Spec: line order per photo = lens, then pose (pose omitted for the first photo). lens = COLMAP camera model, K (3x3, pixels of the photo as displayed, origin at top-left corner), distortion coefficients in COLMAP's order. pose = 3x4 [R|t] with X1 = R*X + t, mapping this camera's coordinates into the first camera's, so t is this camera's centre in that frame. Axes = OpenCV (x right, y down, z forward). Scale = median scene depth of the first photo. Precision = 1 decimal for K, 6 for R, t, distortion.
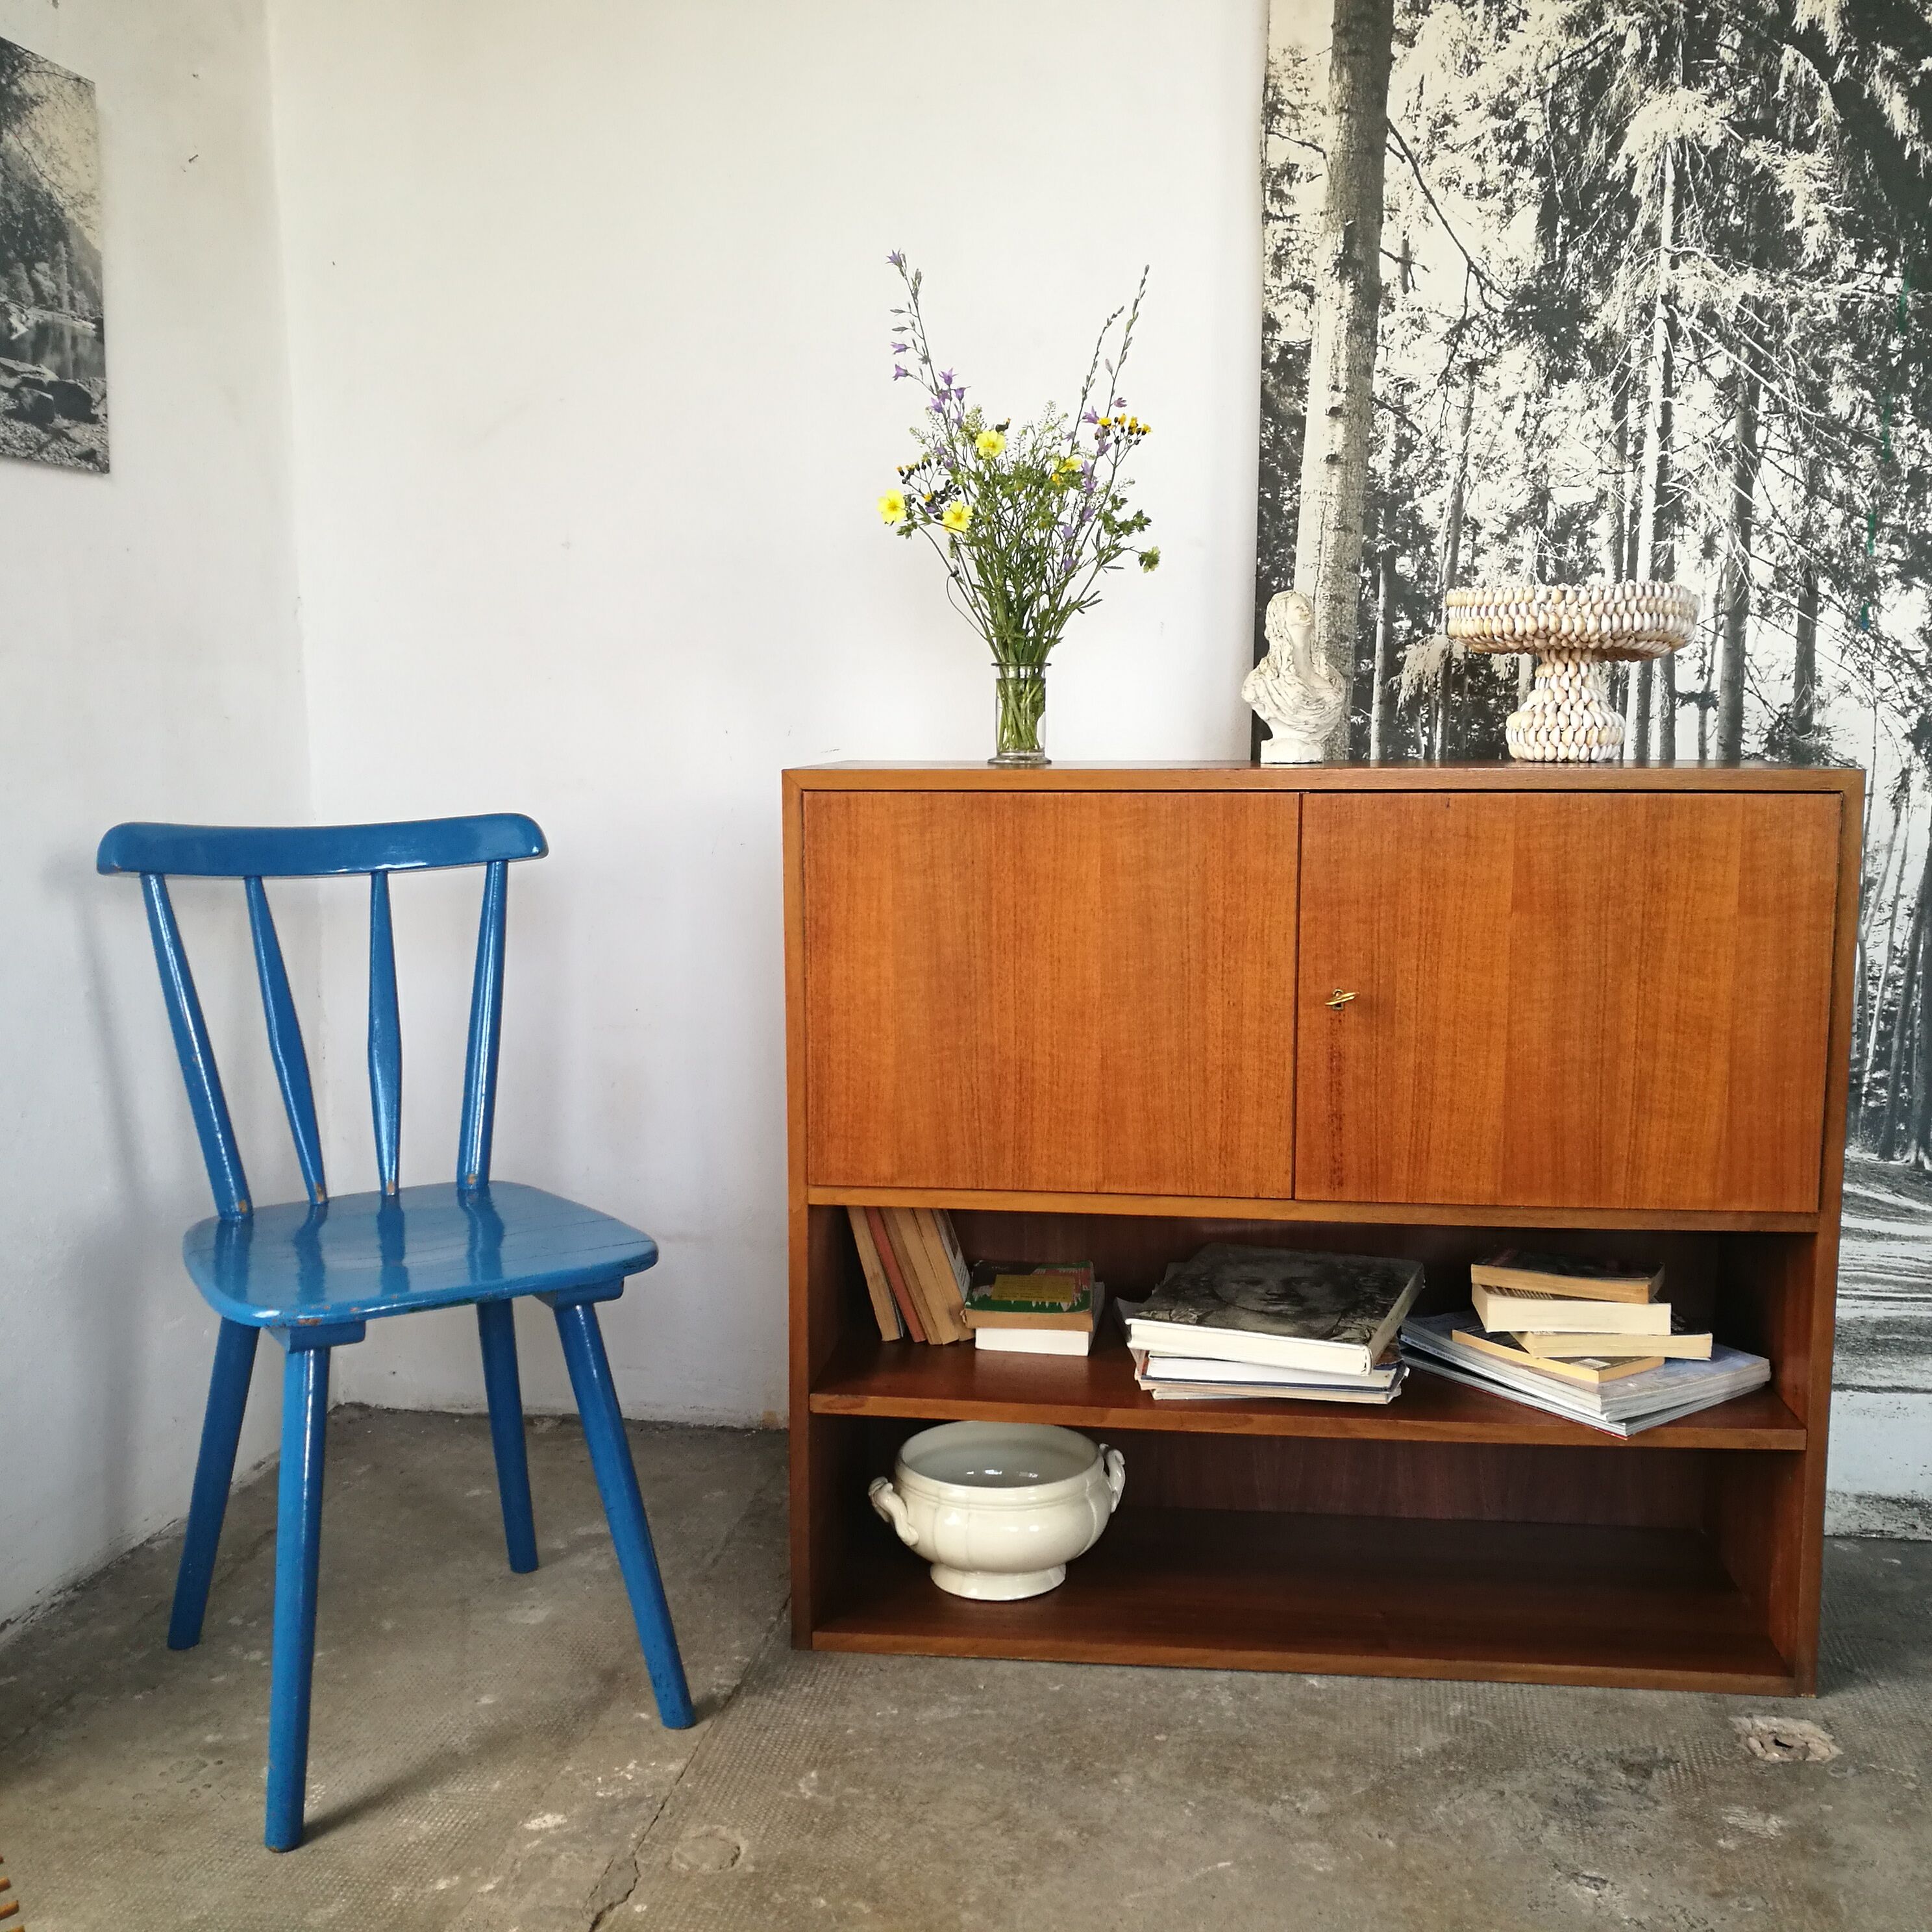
lens RADIAL K [[2055.7, 0, 968.4], [0, 2055.7, 970.9], [0, 0, 1]] dist [-0.005807, 0.000000]
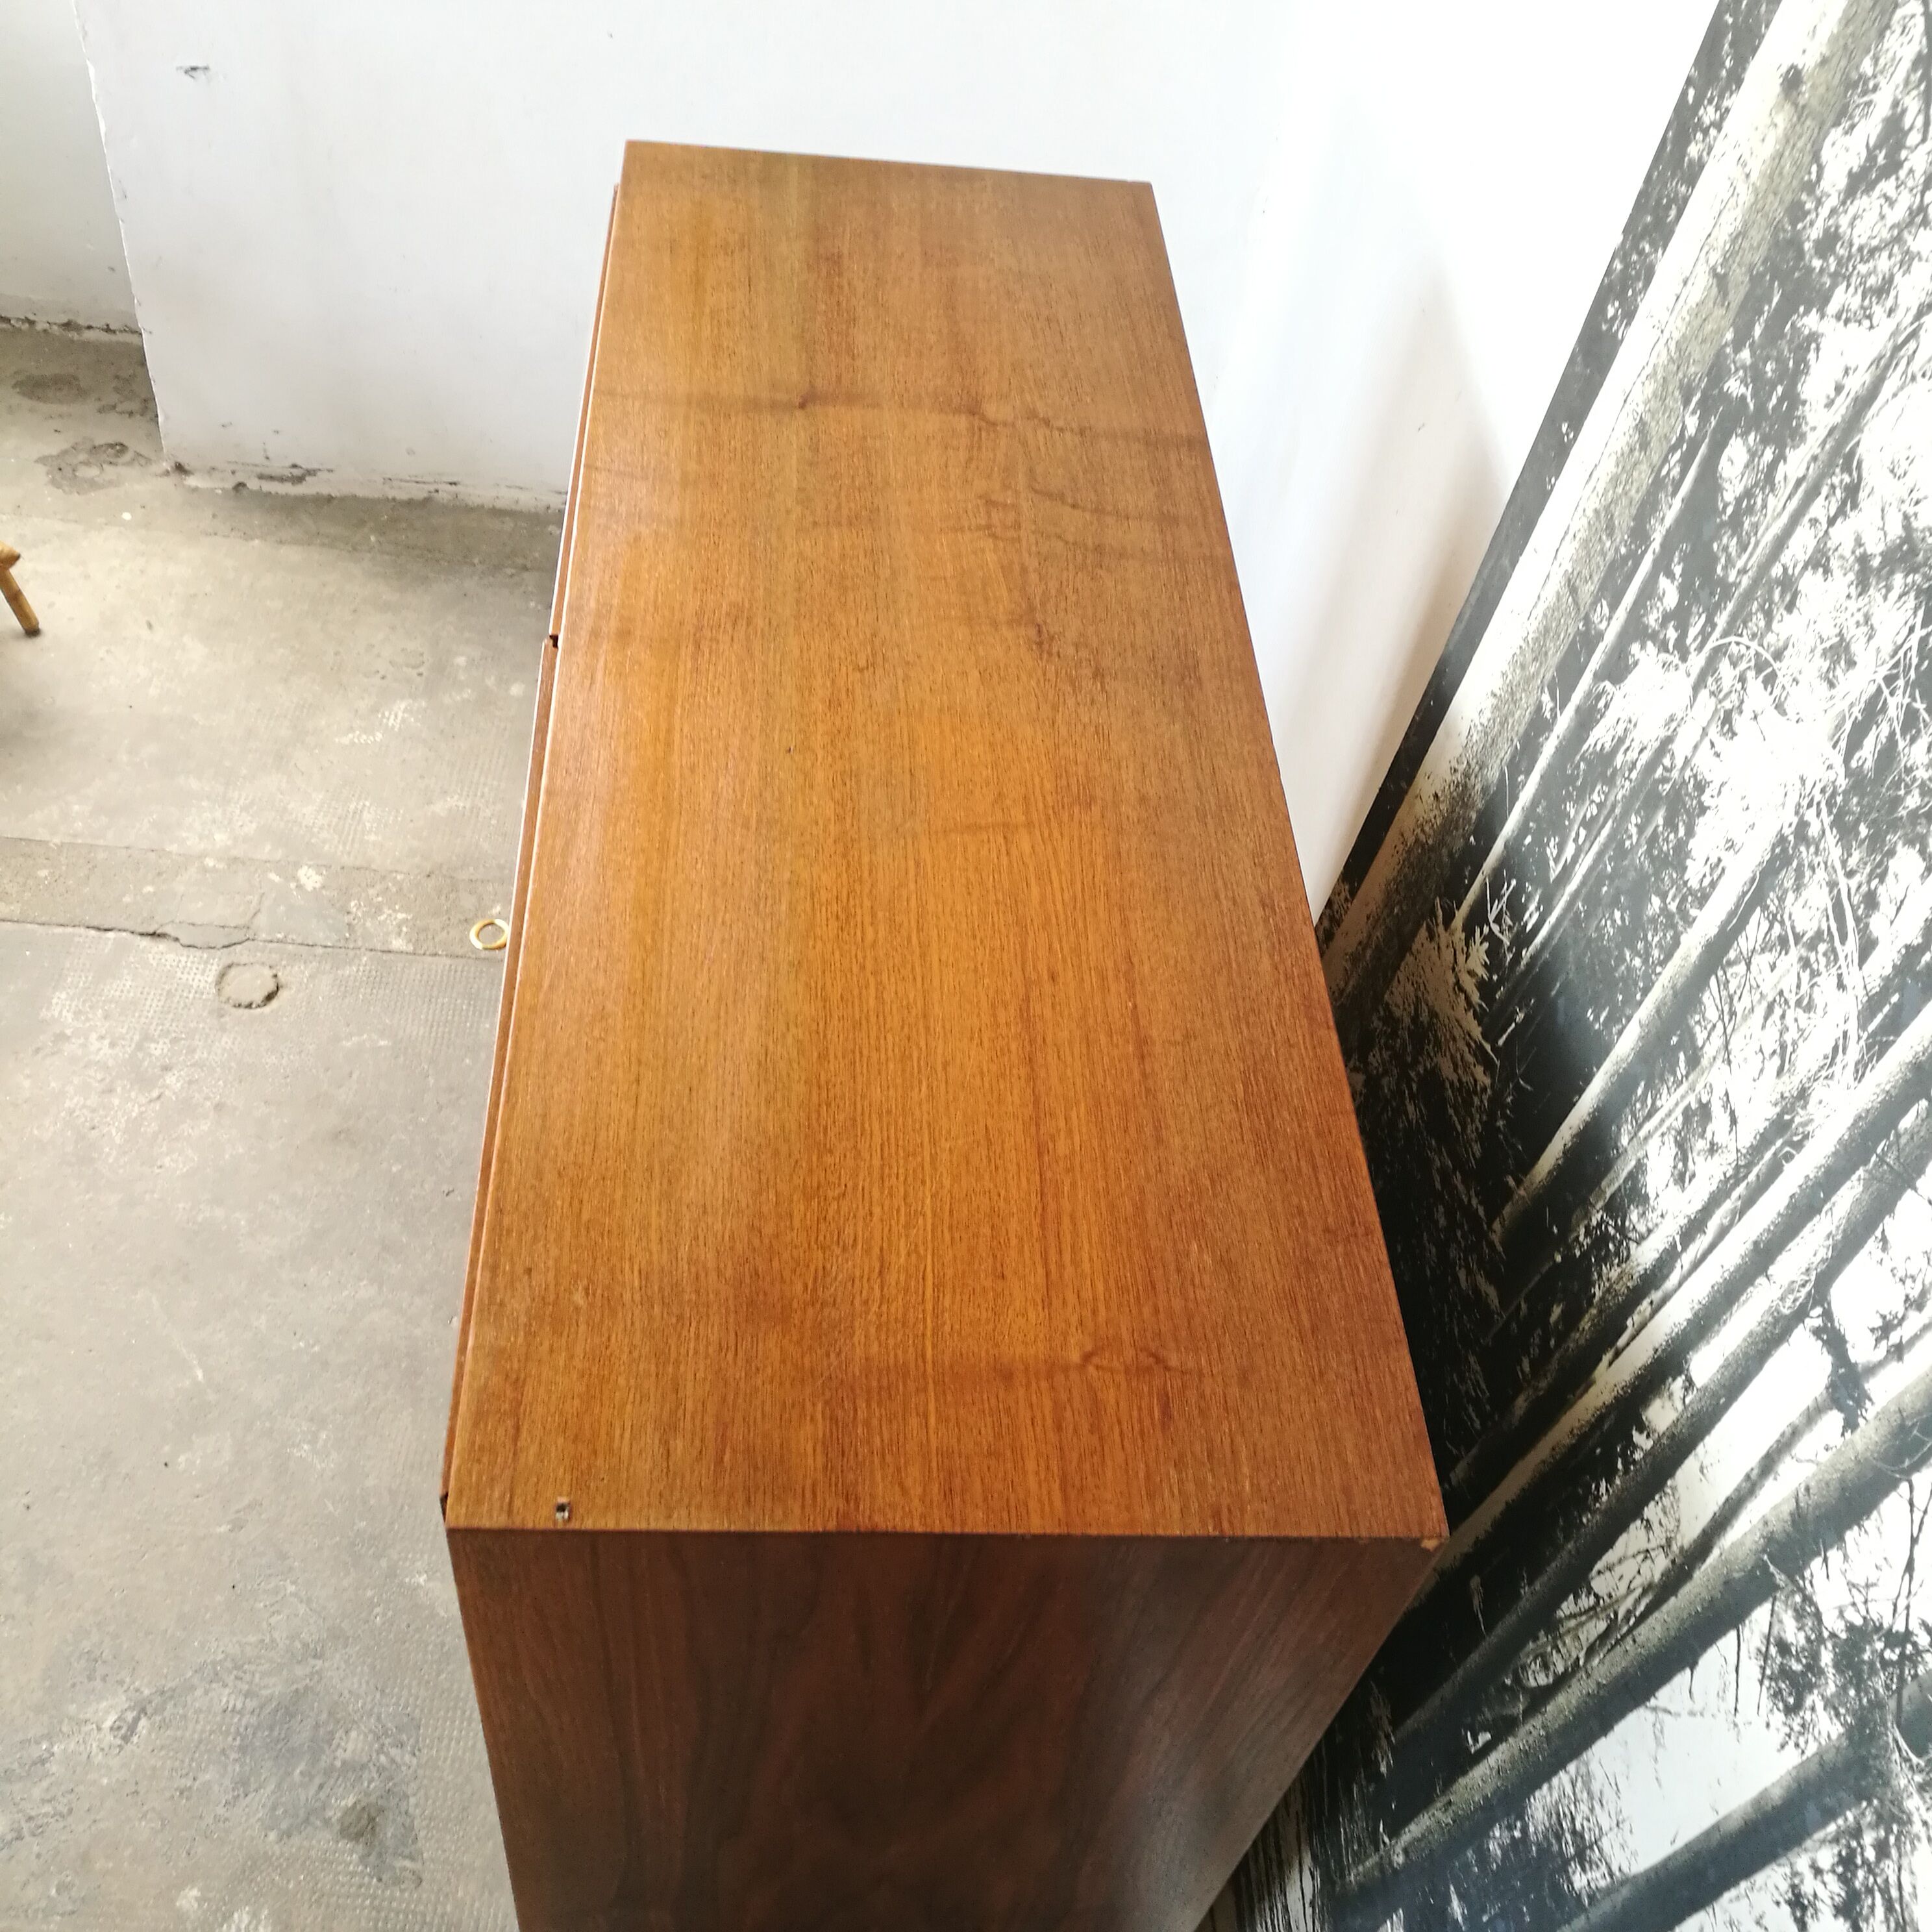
lens RADIAL K [[2055.7, 0, 893.9], [0, 2055.7, 962.5], [0, 0, 1]] dist [-0.005807, 0.000000]
pose [[0.133084, 0.748530, -0.649608, 0.499141], [-0.214480, 0.661658, 0.718475, -0.372147], [0.967619, 0.043711, 0.248601, 0.786721]]
